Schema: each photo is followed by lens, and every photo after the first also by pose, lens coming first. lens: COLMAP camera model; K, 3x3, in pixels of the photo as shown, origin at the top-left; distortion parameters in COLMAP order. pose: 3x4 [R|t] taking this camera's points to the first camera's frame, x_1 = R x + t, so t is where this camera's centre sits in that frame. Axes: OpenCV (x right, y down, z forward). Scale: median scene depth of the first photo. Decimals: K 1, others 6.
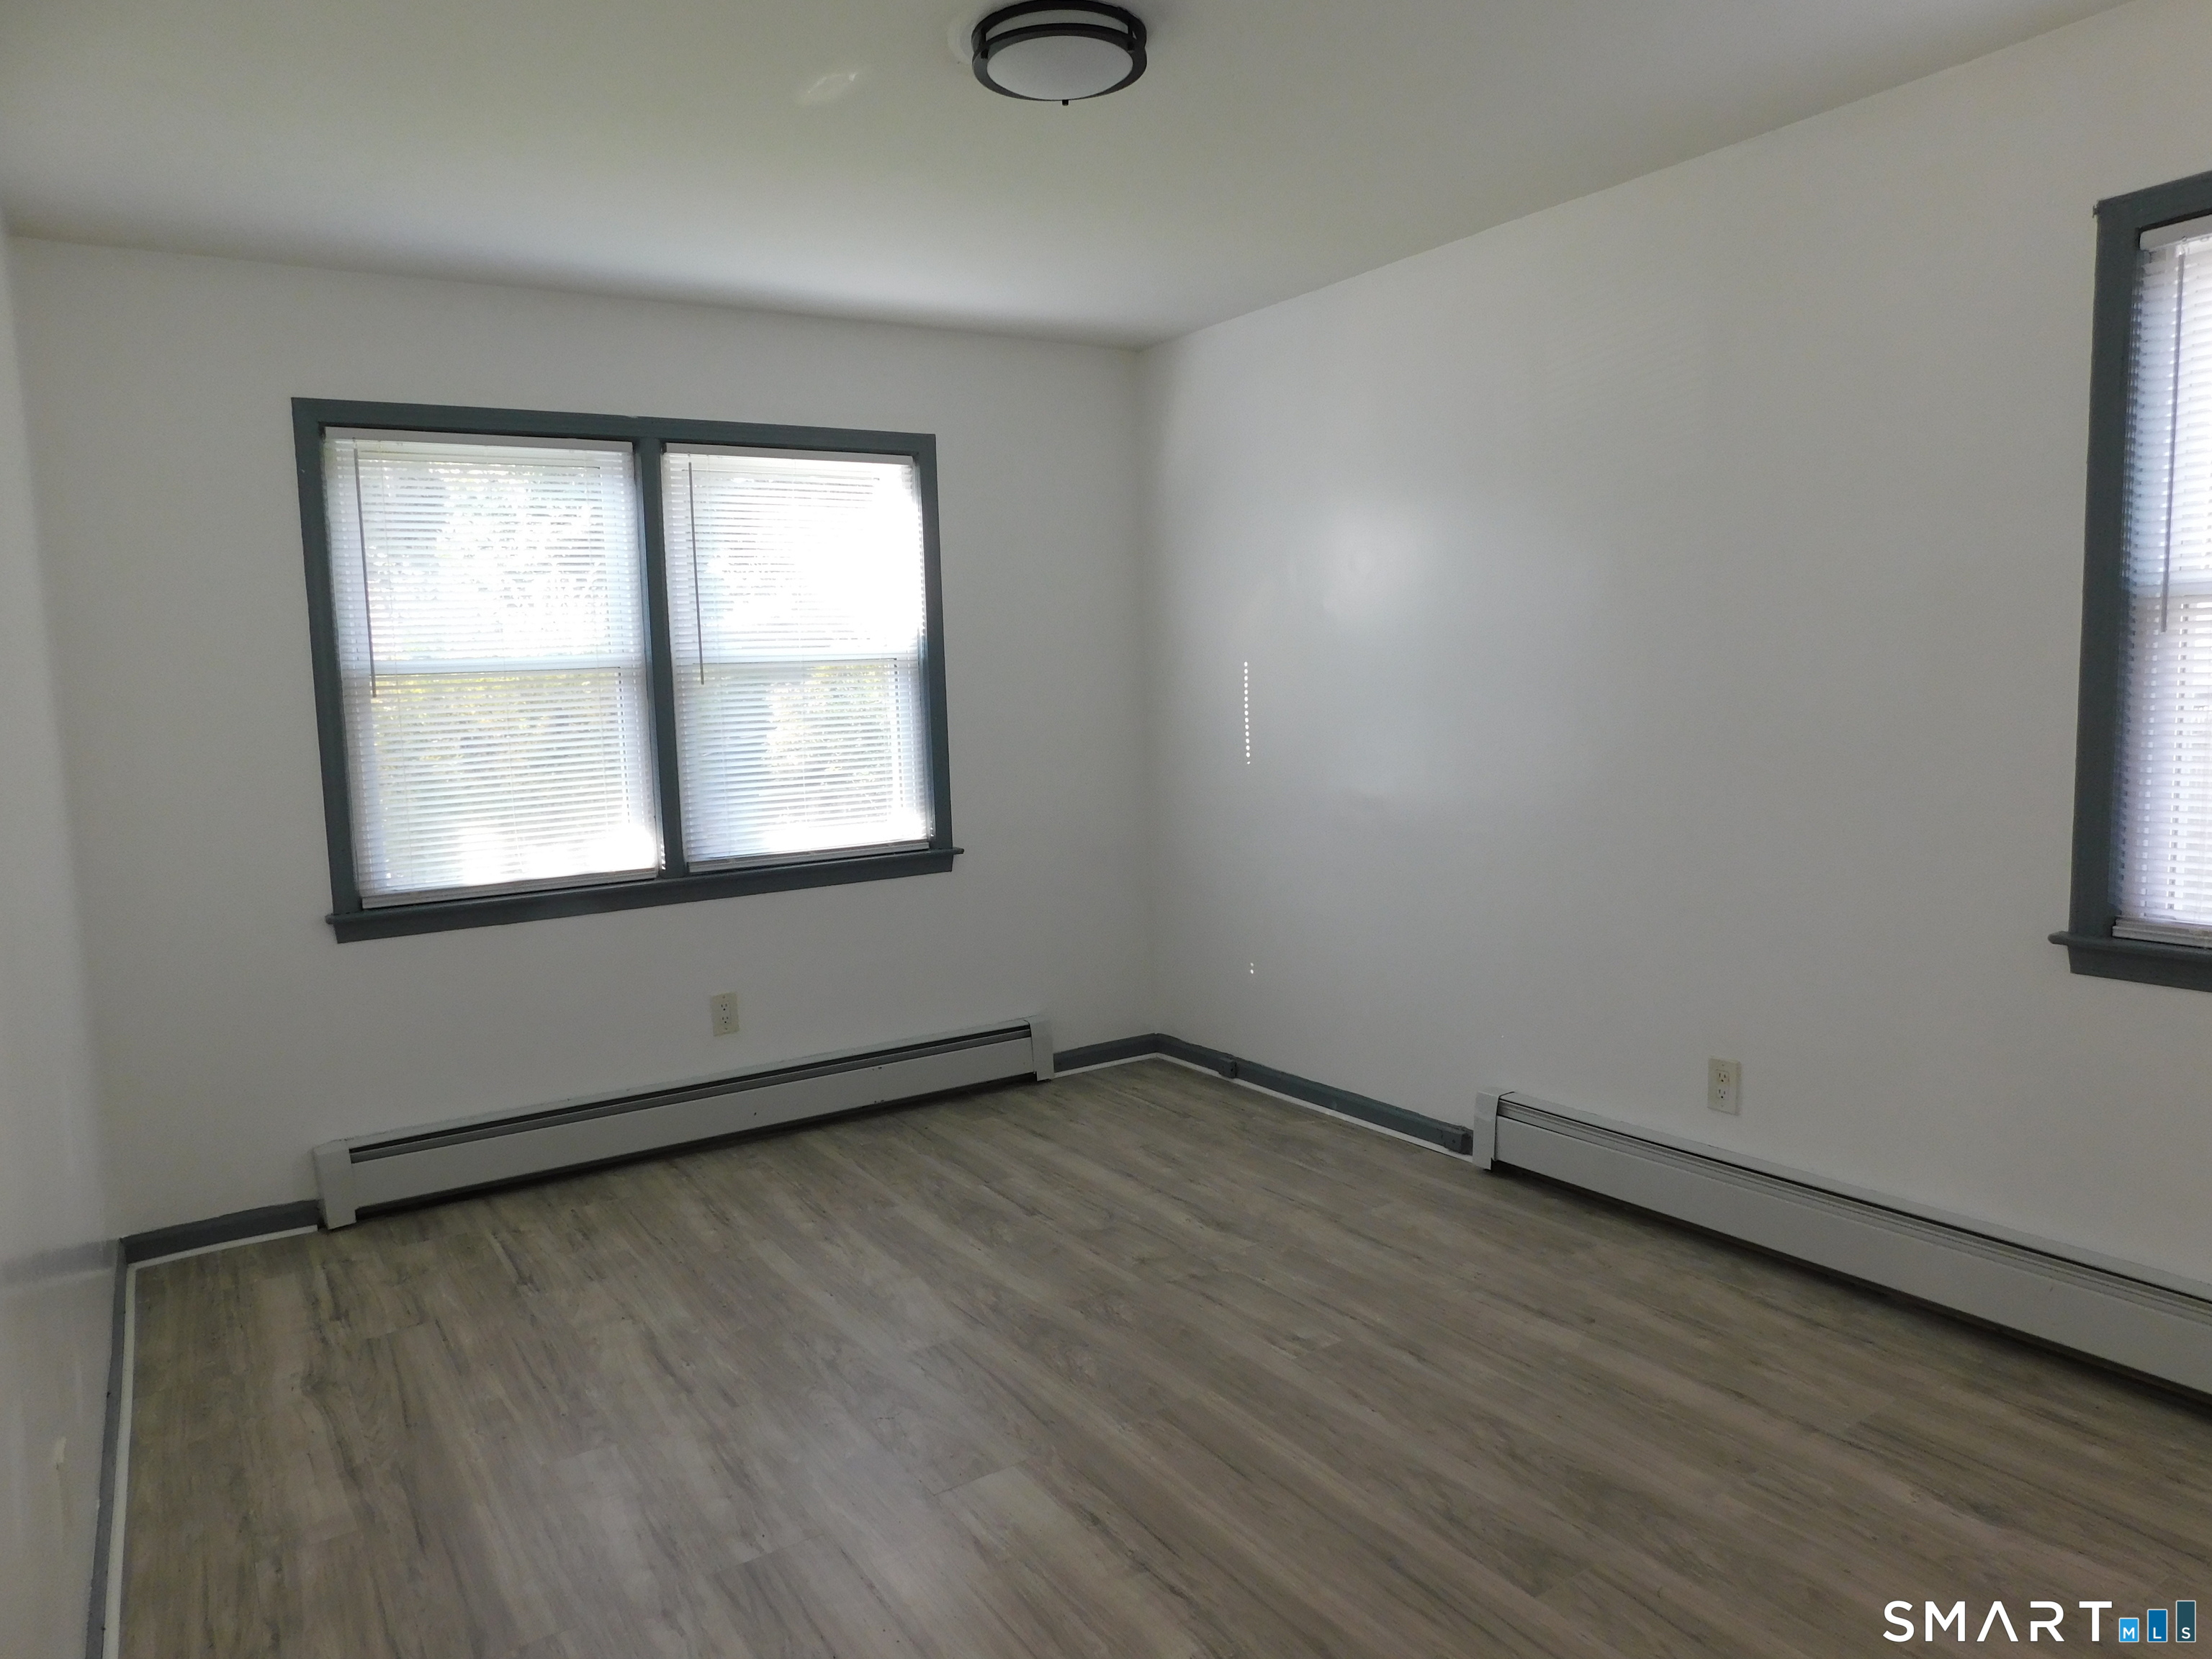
lens RADIAL K [[1475.4, 0, 1109.9], [0, 1475.4, 829.9], [0, 0, 1]] dist [-0.060937, 0.051140]
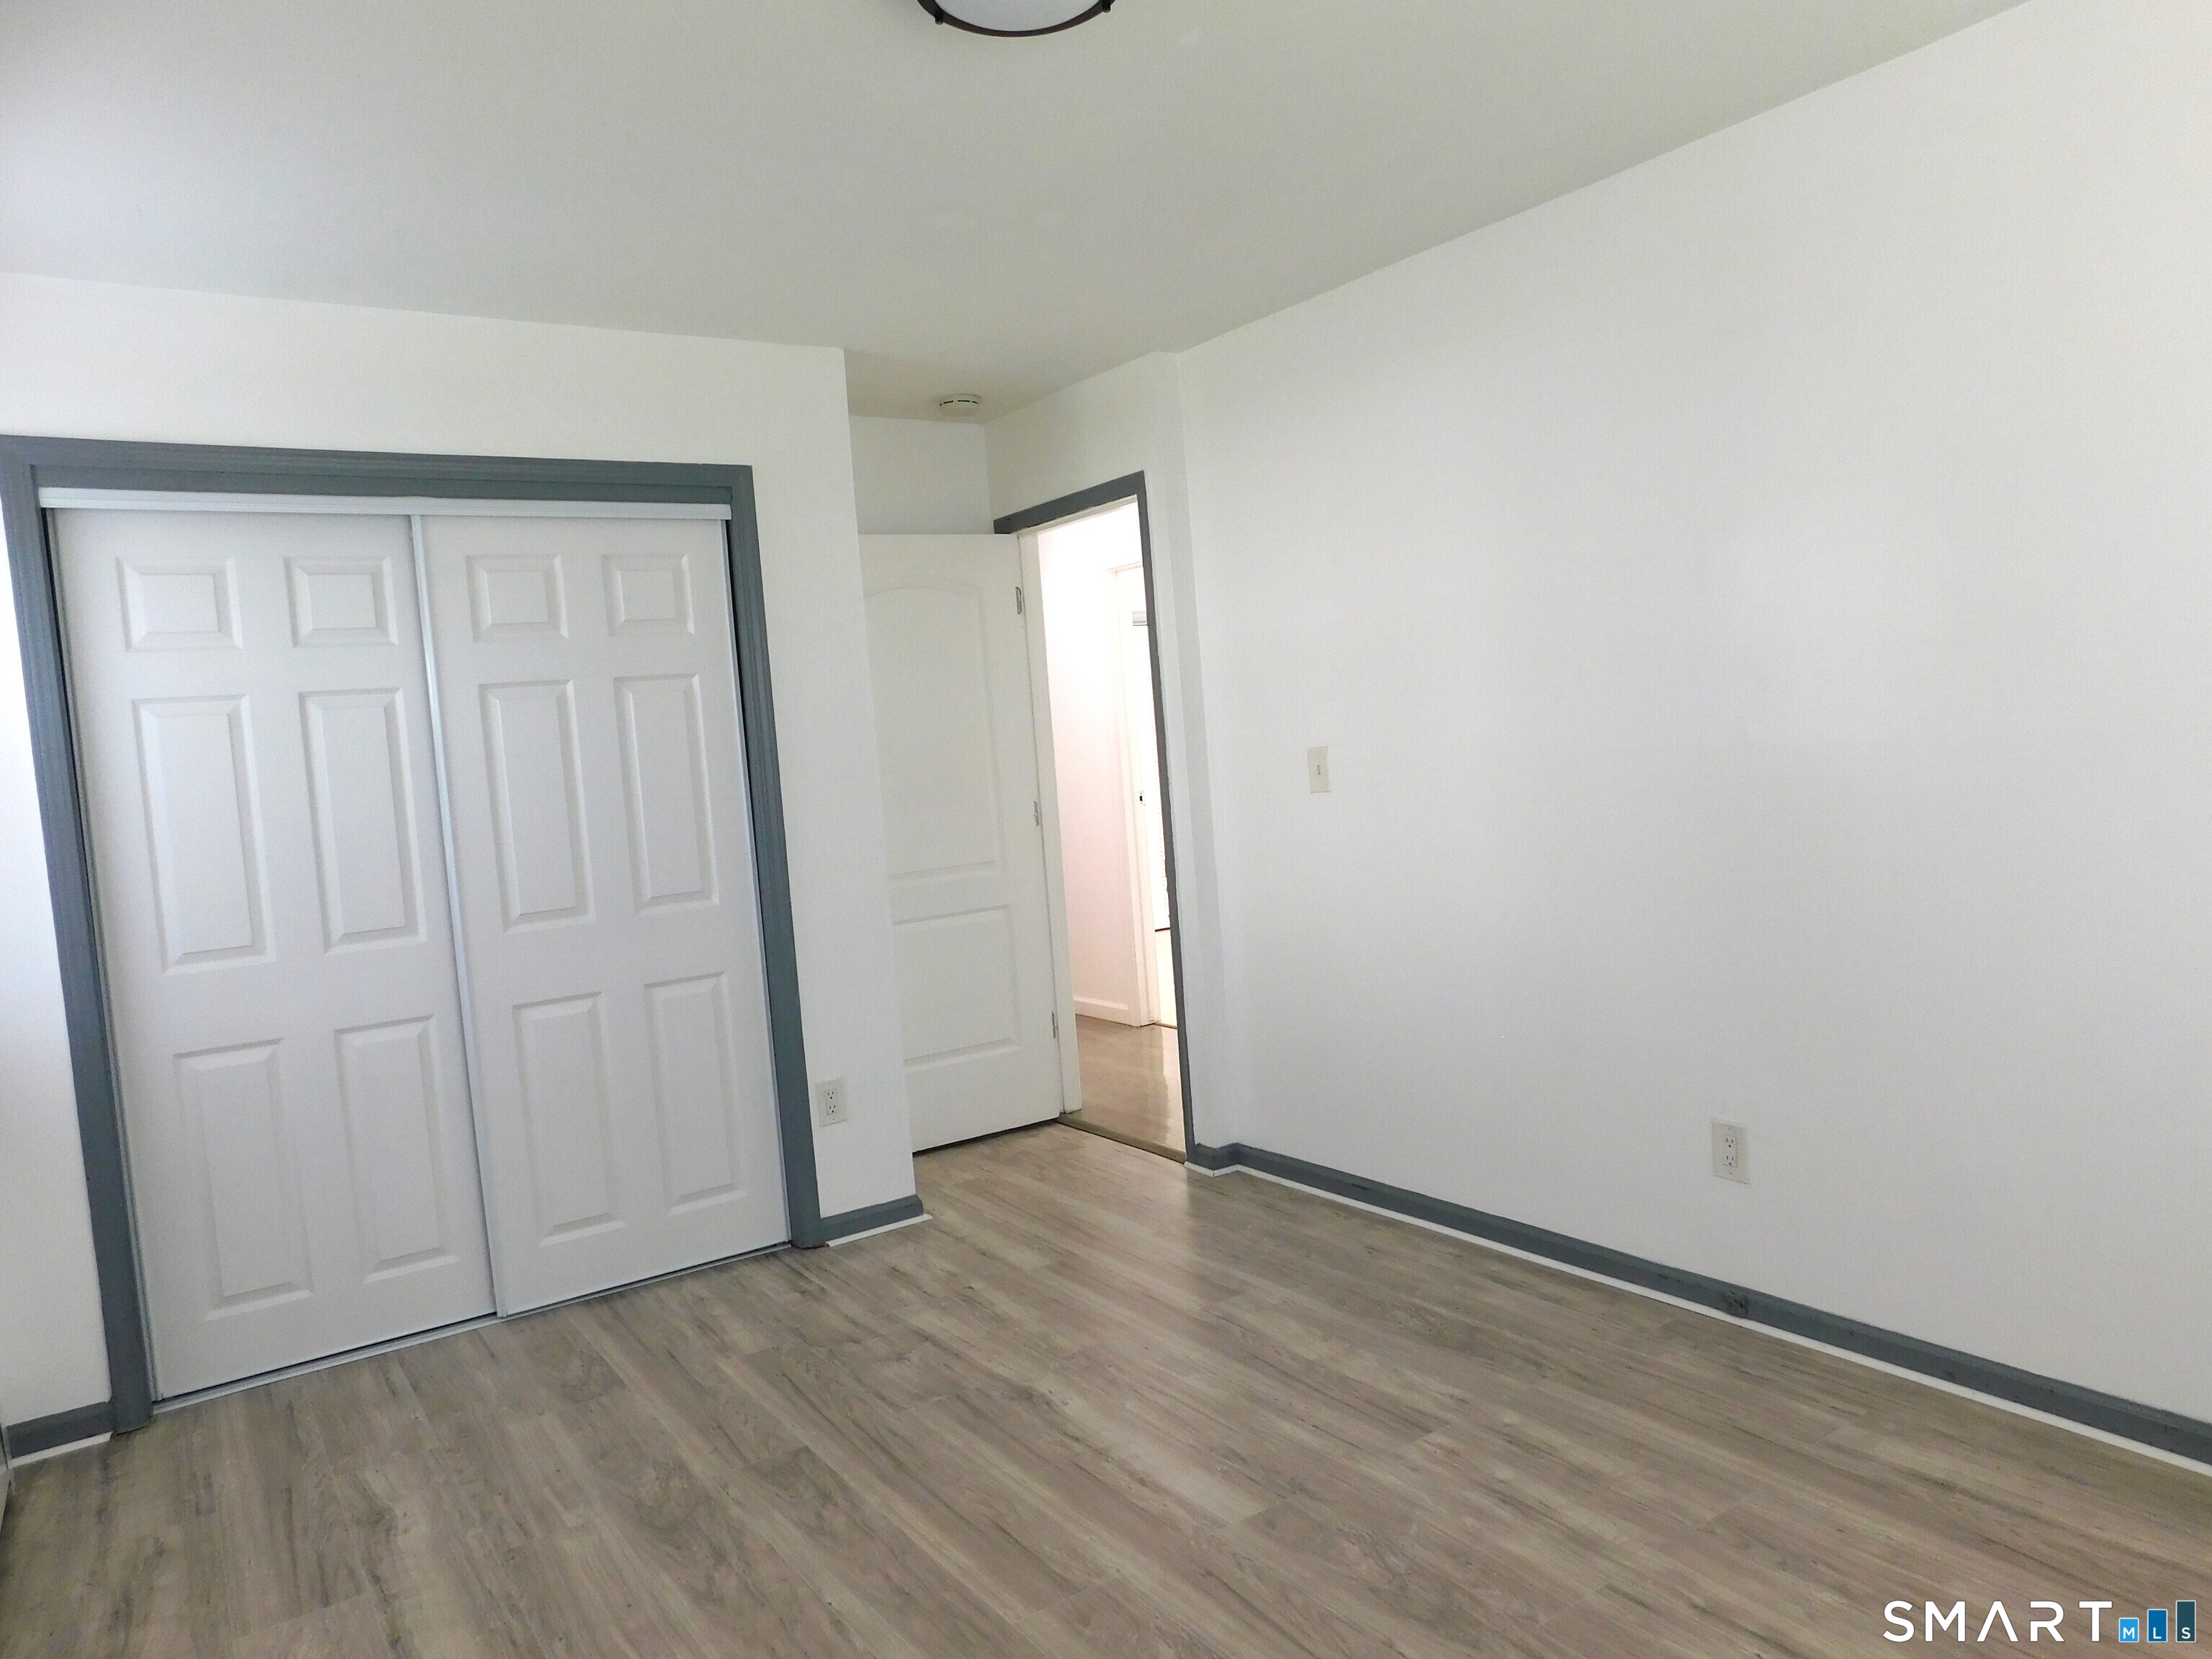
lens RADIAL K [[1475.4, 0, 1109.9], [0, 1475.4, 829.9], [0, 0, 1]] dist [-0.060937, 0.051140]
pose [[-0.994278, 0.105994, -0.013267, -0.023172], [0.102206, 0.980066, 0.170366, -0.197176], [0.031060, 0.168035, -0.985292, 1.960785]]
